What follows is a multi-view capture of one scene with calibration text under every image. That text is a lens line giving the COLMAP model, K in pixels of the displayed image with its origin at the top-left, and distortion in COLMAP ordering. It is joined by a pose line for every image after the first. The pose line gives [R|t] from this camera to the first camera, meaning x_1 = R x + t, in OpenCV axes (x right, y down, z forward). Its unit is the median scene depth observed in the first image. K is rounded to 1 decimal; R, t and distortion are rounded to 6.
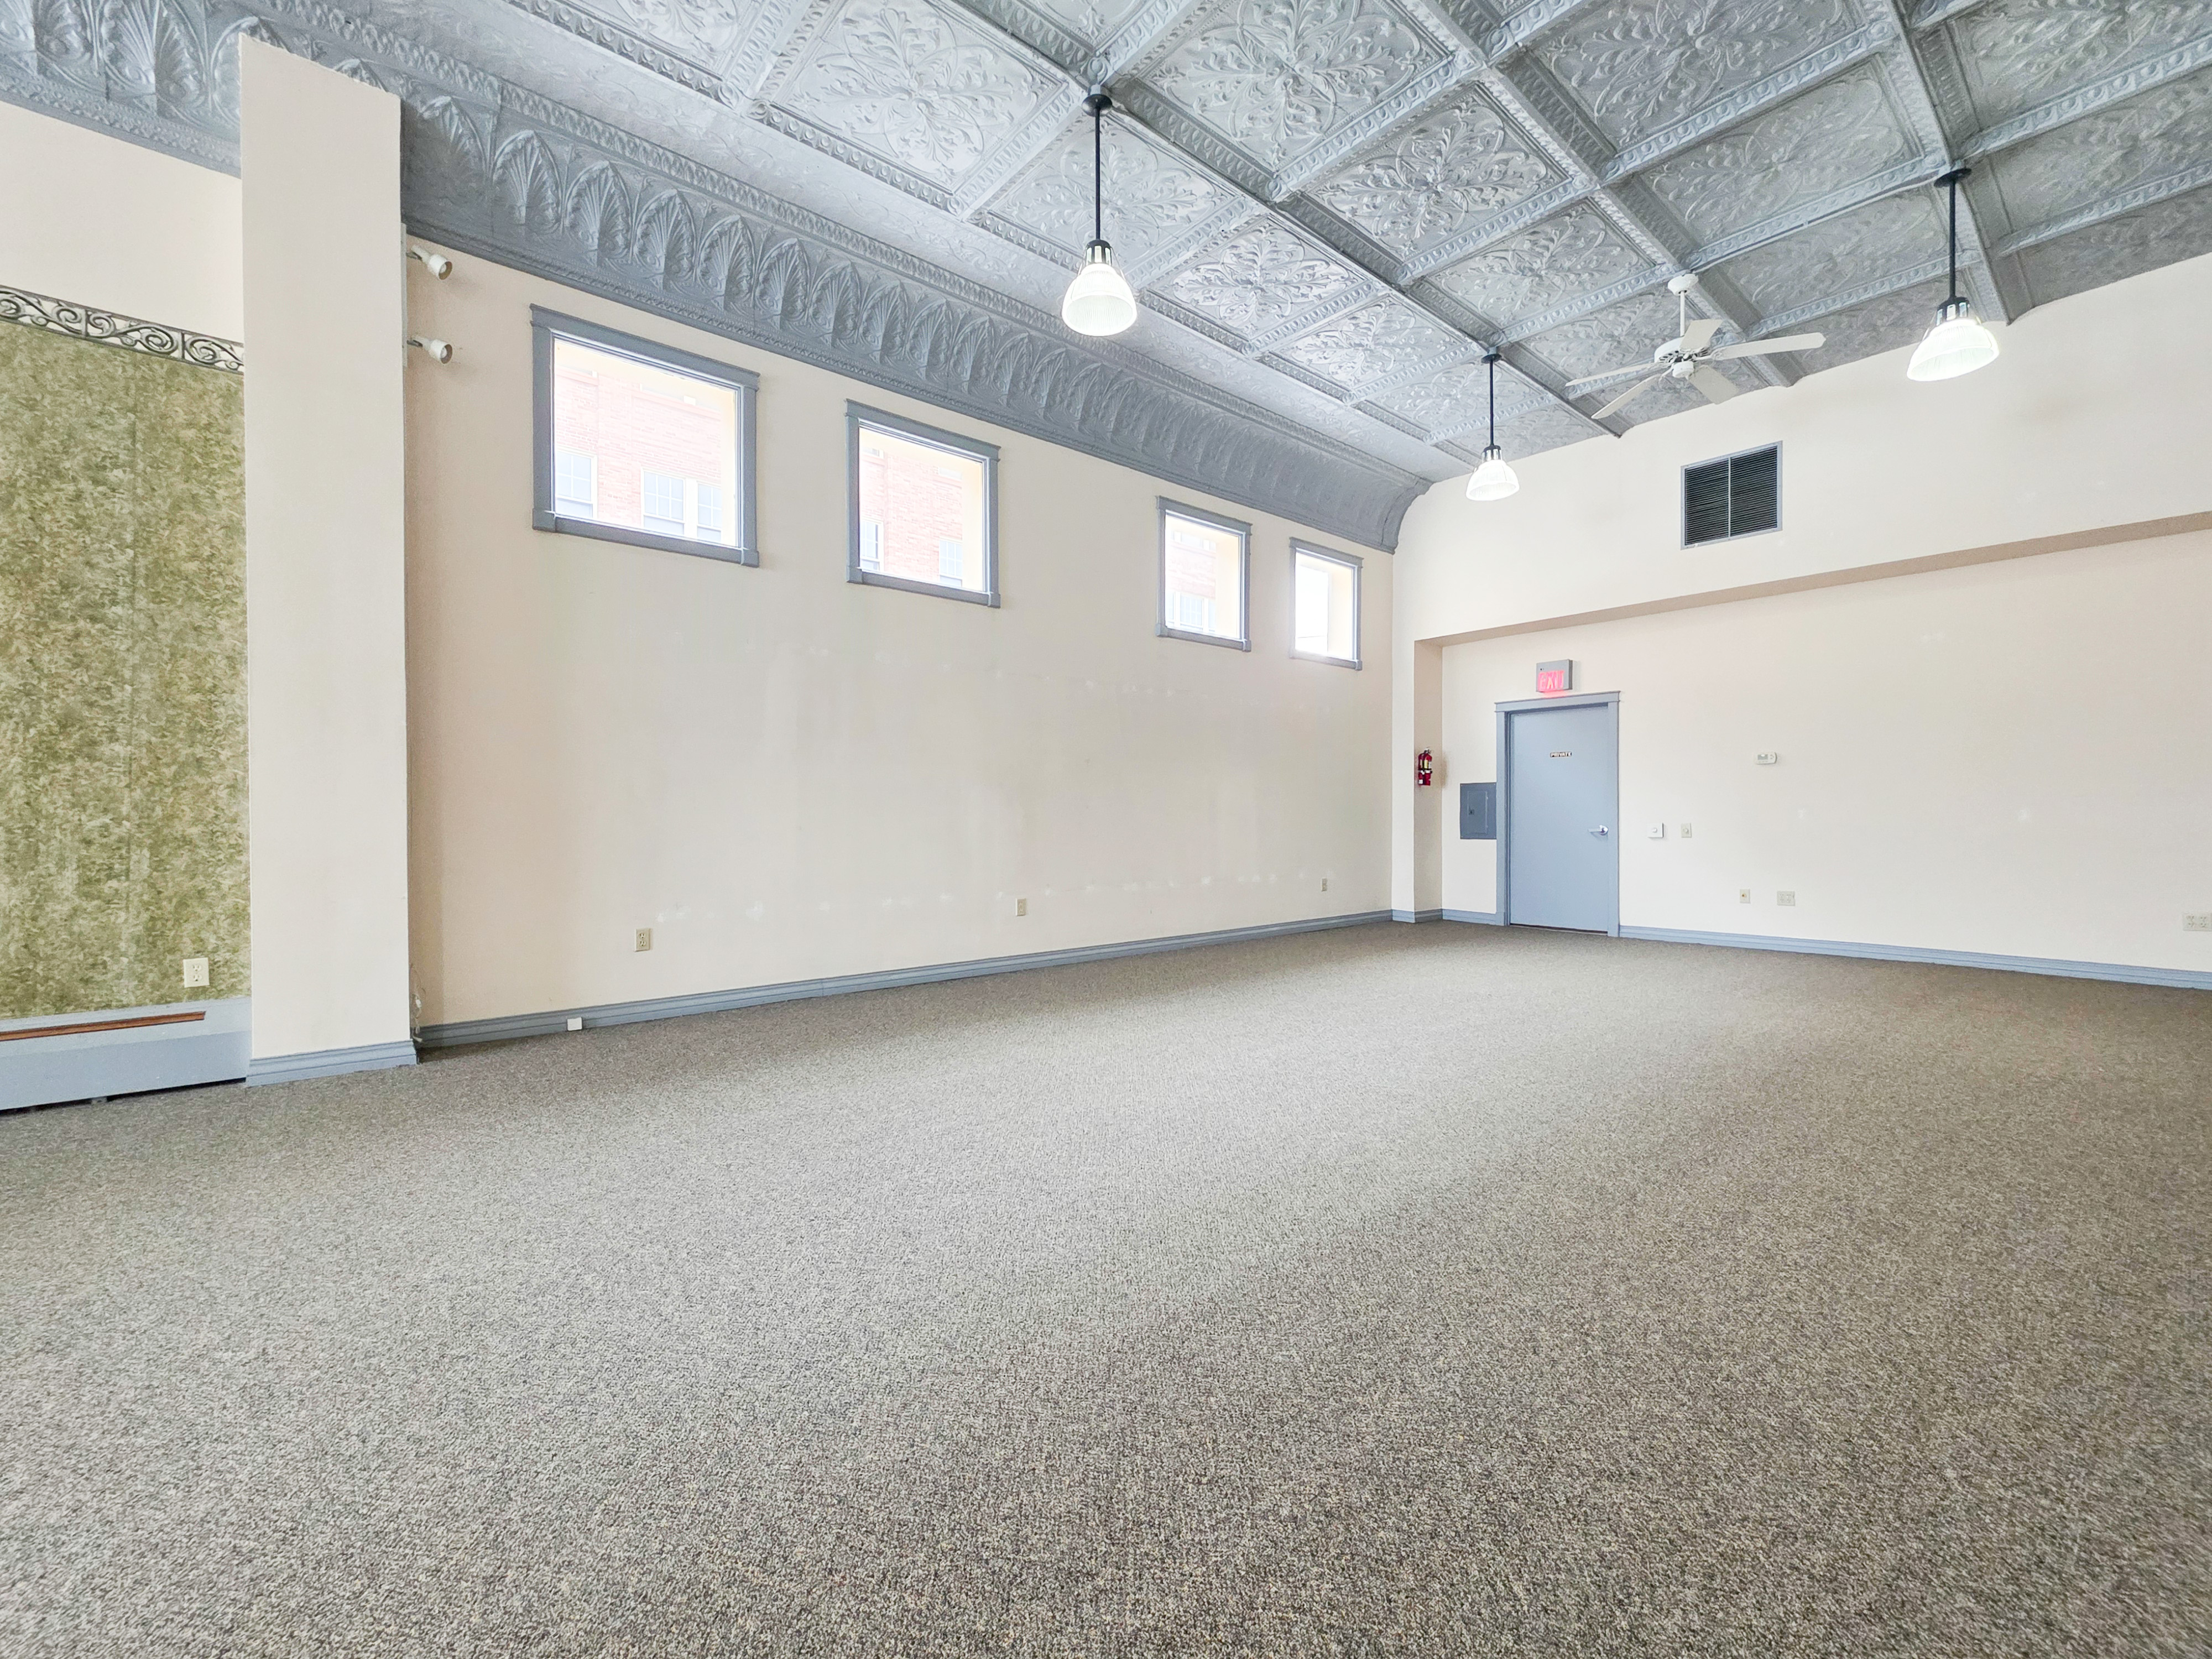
lens RADIAL K [[878.4, 0, 1101.5], [0, 878.4, 806.4], [0, 0, 1]] dist [-0.001239, 0.001427]
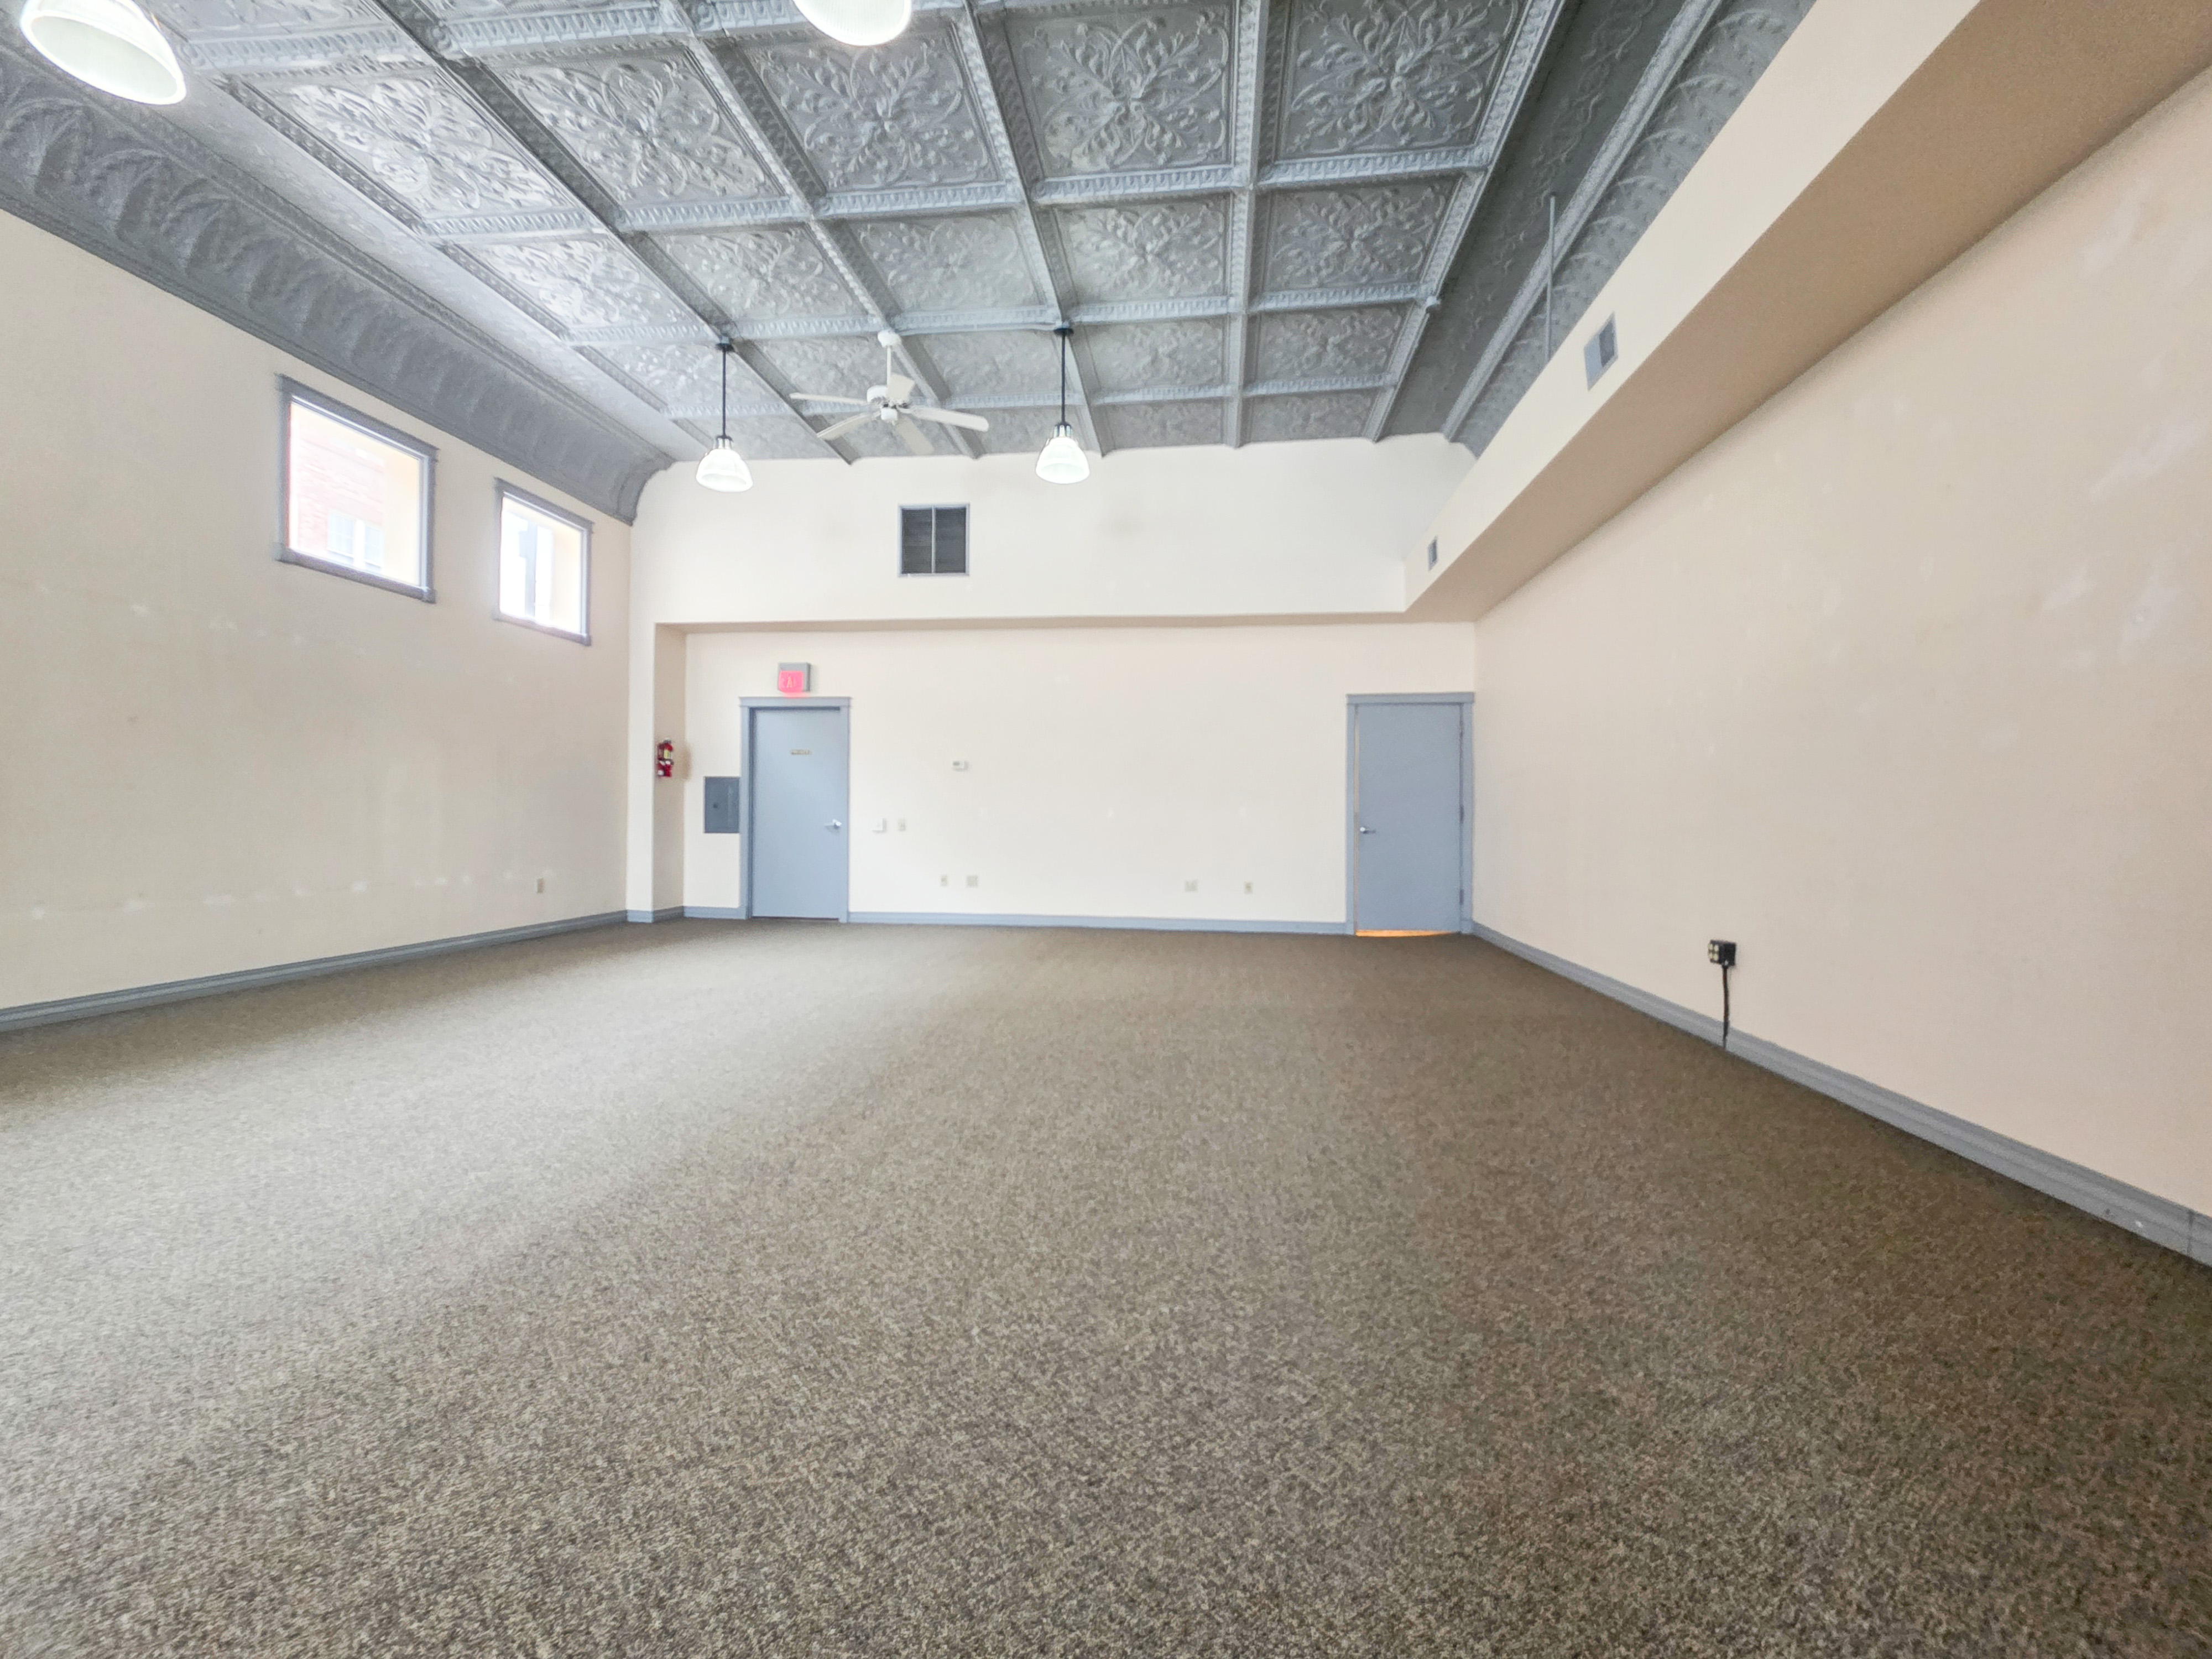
lens RADIAL K [[878.4, 0, 1075.0], [0, 878.4, 800.3], [0, 0, 1]] dist [-0.001239, 0.001427]
pose [[0.754098, 0.022841, 0.656365, 0.115087], [-0.015700, 0.999736, -0.016752, 0.015022], [-0.656575, 0.002328, 0.754257, -0.011364]]
